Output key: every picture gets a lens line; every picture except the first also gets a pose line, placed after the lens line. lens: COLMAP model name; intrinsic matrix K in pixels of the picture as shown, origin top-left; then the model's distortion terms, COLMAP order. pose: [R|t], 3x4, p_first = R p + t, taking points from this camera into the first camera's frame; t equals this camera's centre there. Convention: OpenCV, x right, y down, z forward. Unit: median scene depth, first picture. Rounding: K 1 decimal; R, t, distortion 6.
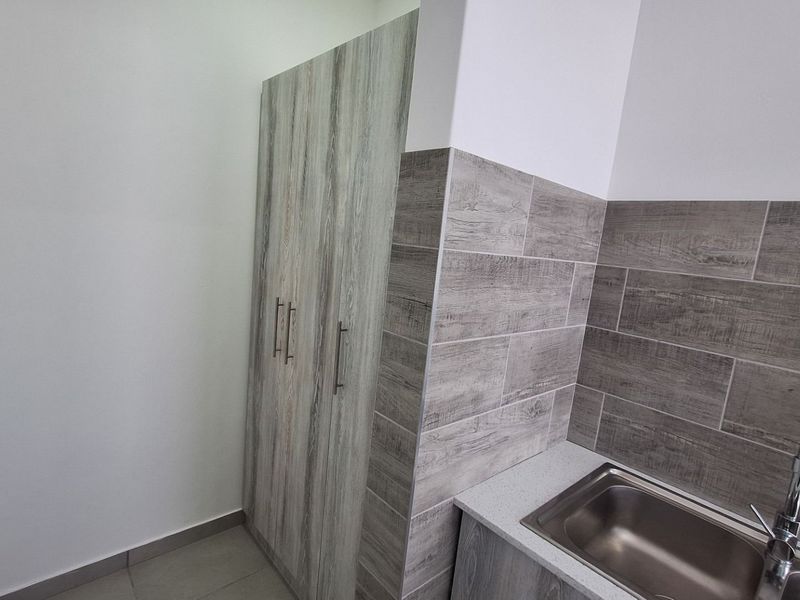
lens RADIAL K [[422.8, 0, 398.1], [0, 422.8, 302.8], [0, 0, 1]] dist [-0.000381, -0.000271]
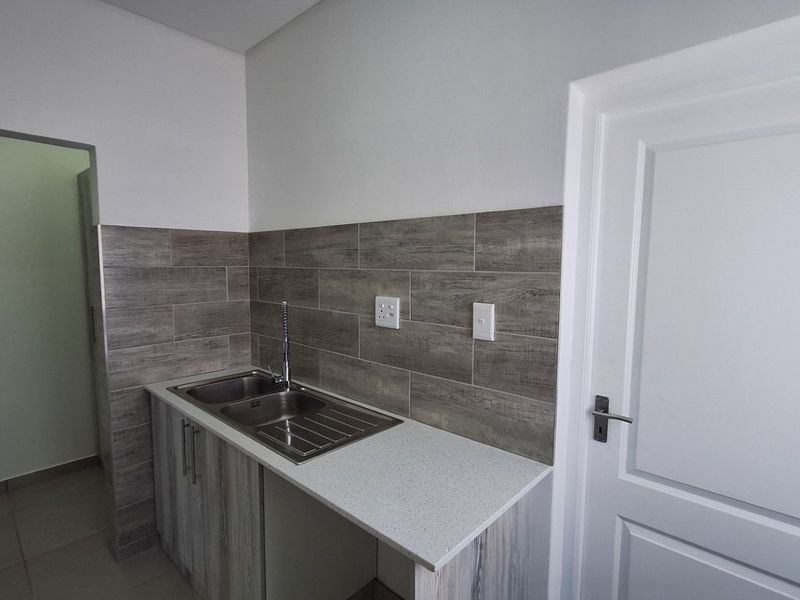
lens RADIAL K [[422.8, 0, 400.5], [0, 422.8, 300.5], [0, 0, 1]] dist [-0.000381, -0.000271]
pose [[0.990511, -0.106103, 0.087354, 1.202044], [0.110404, 0.992824, -0.045959, 0.274385], [-0.081851, 0.055167, 0.995117, -1.147980]]
